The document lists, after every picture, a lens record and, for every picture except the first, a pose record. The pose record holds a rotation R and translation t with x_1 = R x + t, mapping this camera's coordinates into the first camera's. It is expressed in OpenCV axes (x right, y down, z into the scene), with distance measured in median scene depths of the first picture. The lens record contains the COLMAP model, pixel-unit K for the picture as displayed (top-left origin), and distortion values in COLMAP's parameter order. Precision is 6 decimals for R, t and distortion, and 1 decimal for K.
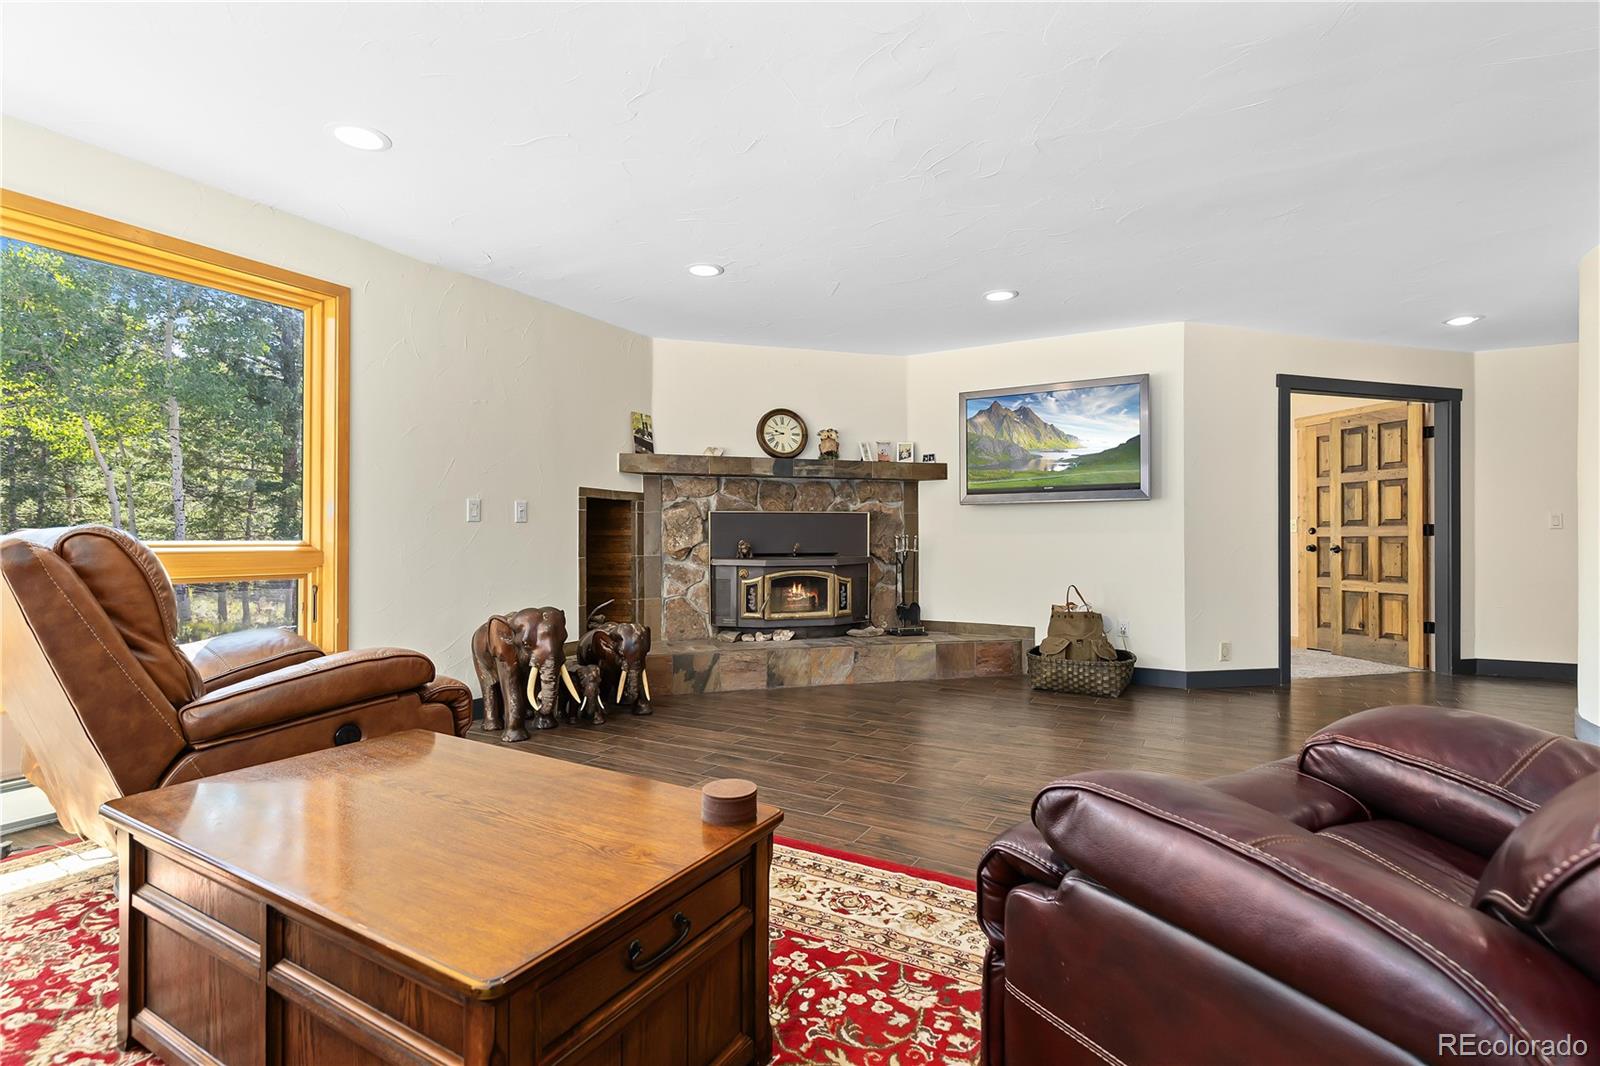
lens RADIAL K [[752.3, 0, 803.6], [0, 752.3, 535.3], [0, 0, 1]] dist [0.001078, 0.000158]
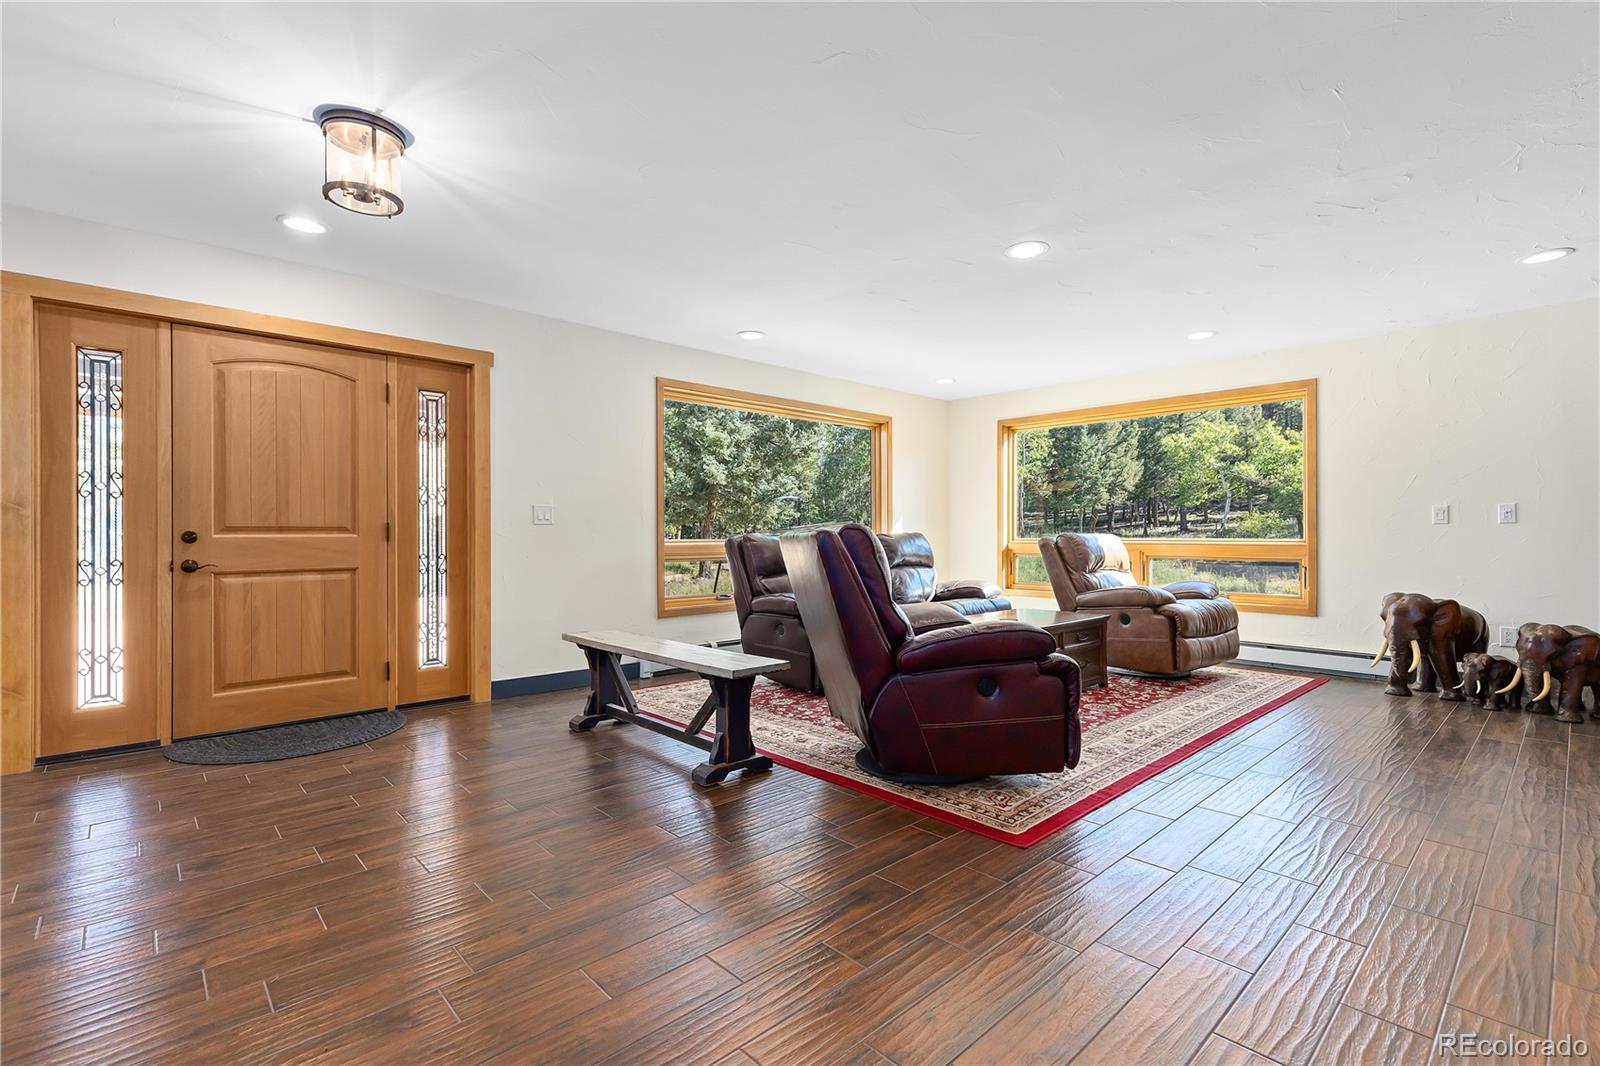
lens RADIAL K [[726.6, 0, 798.8], [0, 726.6, 529.1], [0, 0, 1]] dist [0.012203, -0.002385]
pose [[-0.303862, -0.010989, -0.952653, 0.788866], [0.001116, 0.999929, -0.011890, 0.002382], [0.952715, -0.004676, -0.303828, 0.289603]]
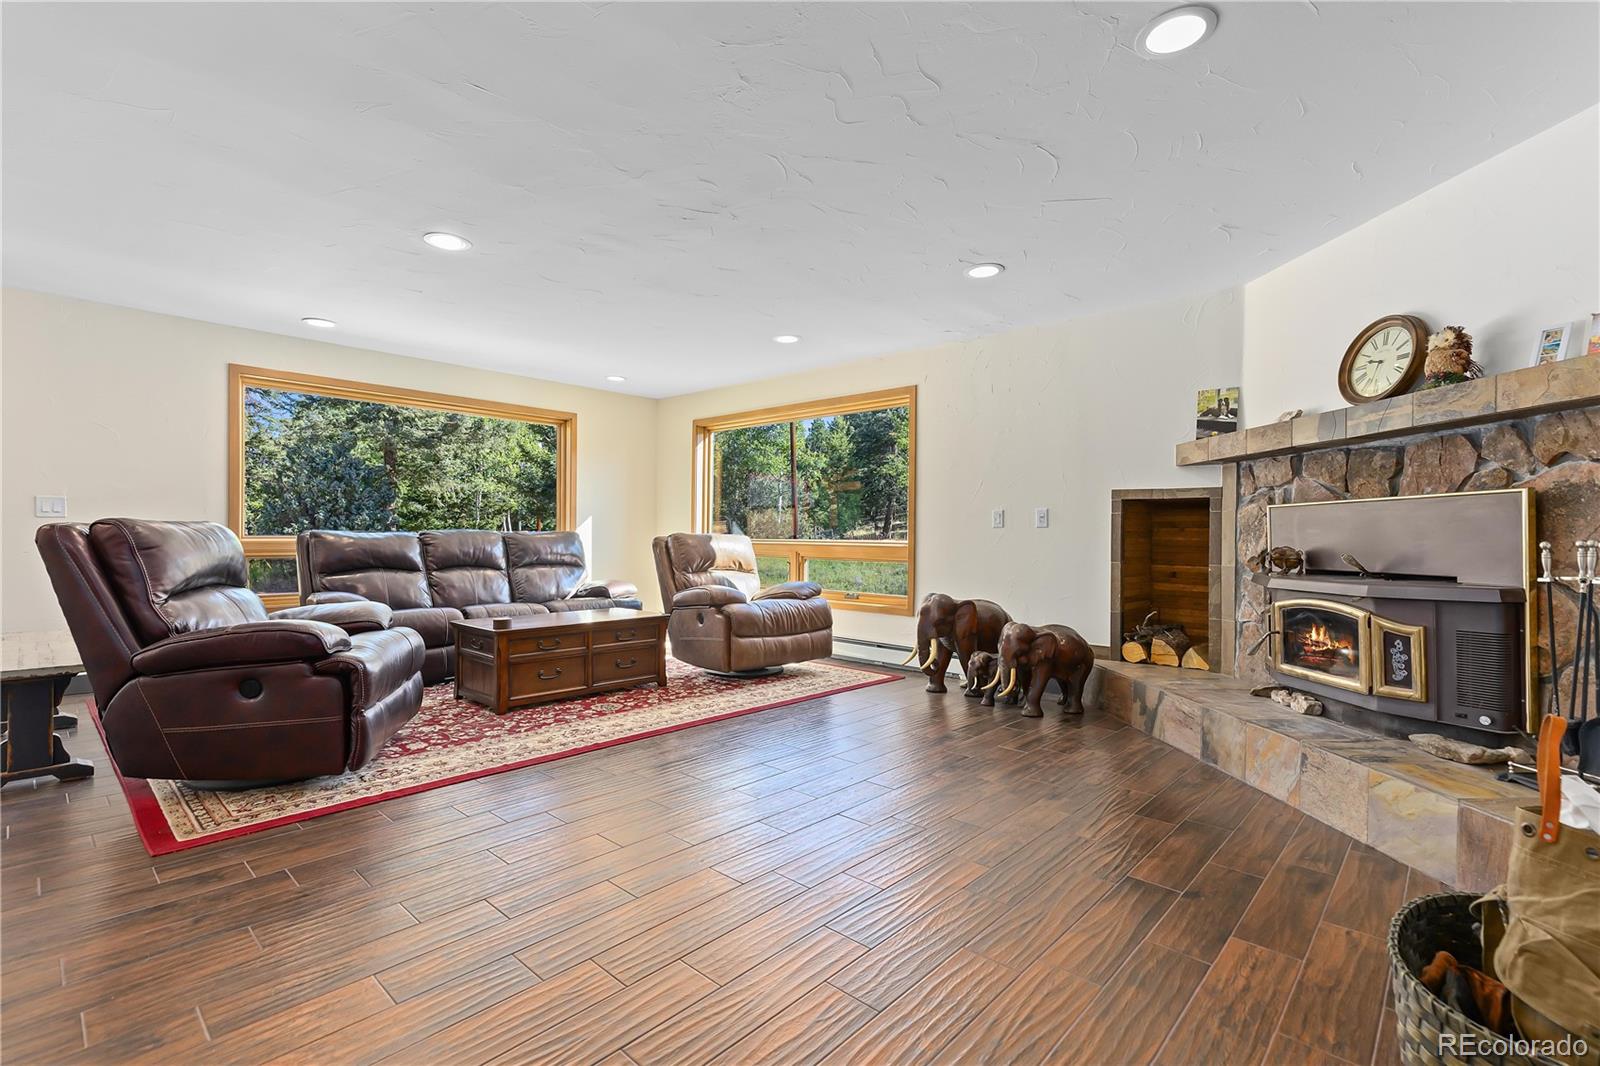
lens RADIAL K [[726.6, 0, 797.5], [0, 726.6, 537.7], [0, 0, 1]] dist [0.012203, -0.002385]
pose [[-0.229851, -0.003259, -0.973220, 0.652672], [-0.009282, 0.999956, -0.001156, 0.002751], [0.973182, 0.008768, -0.229871, 0.746437]]
